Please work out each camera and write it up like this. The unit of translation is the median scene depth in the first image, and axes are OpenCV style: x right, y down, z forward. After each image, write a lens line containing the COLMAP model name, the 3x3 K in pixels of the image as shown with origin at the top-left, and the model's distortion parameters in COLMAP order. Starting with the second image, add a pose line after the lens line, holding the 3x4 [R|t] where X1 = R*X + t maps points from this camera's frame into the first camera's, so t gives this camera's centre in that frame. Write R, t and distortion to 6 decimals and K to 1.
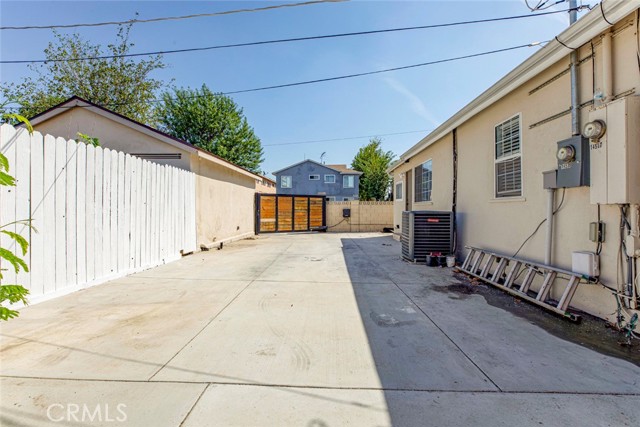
lens RADIAL K [[293.7, 0, 324.1], [0, 293.7, 211.4], [0, 0, 1]] dist [-0.011145, 0.000369]
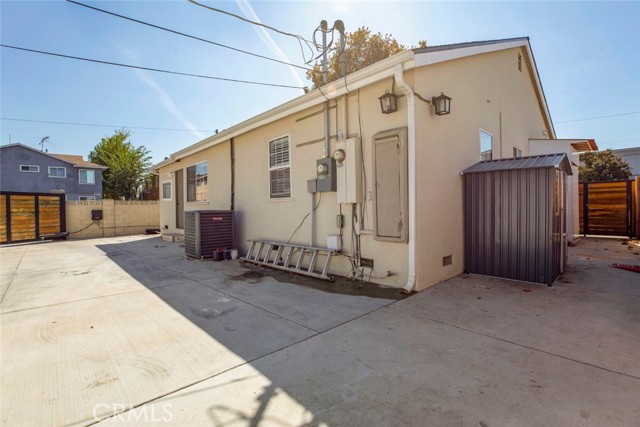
lens RADIAL K [[287.8, 0, 301.6], [0, 287.8, 211.9], [0, 0, 1]] dist [-0.002571, 0.000279]
pose [[0.742577, -0.025412, 0.669278, -0.181117], [0.022461, 0.999663, 0.013036, -0.002382], [-0.669384, 0.005352, 0.742898, -0.002129]]
